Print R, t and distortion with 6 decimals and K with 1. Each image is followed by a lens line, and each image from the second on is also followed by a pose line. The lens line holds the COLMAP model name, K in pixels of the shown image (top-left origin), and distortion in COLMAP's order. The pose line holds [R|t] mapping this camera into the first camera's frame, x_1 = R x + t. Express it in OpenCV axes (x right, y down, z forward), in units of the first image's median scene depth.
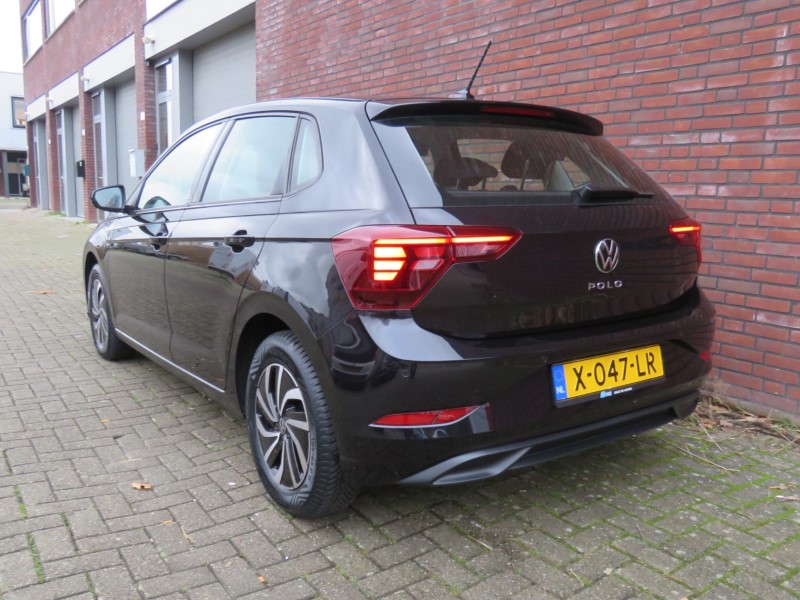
lens RADIAL K [[676.5, 0, 398.8], [0, 676.5, 310.3], [0, 0, 1]] dist [-0.013467, 0.001788]
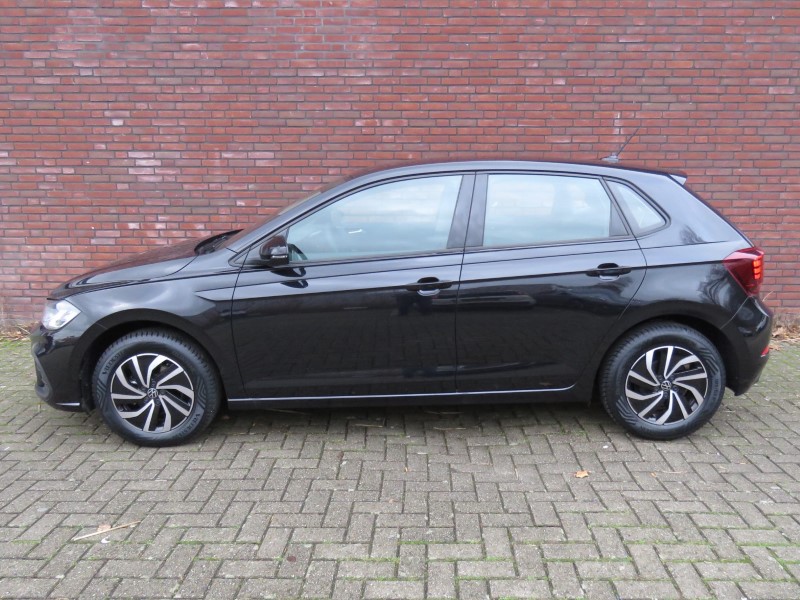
lens RADIAL K [[652.2, 0, 400.0], [0, 652.2, 300.0], [0, 0, 1]] dist [0.000107, -0.000342]
pose [[0.594267, -0.179577, 0.783964, -1.649529], [0.158614, 0.981778, 0.104655, -0.269117], [-0.788472, 0.062155, 0.611922, 0.555168]]
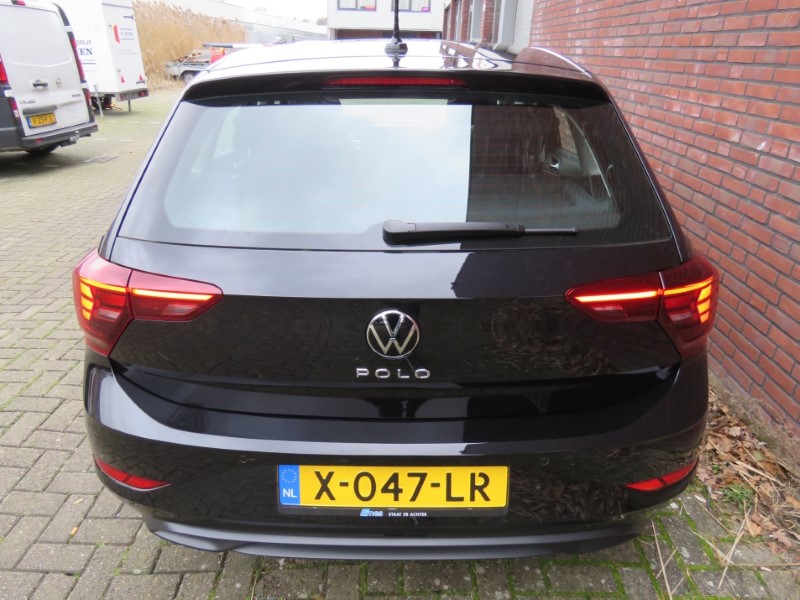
lens RADIAL K [[528.2, 0, 400.0], [0, 528.2, 300.0], [0, 0, 1]] dist [-0.002902, -0.000781]
pose [[0.830929, 0.233973, -0.504791, 0.522625], [-0.104669, 0.956816, 0.271195, -0.233900], [0.546445, -0.172508, 0.819536, 0.545153]]
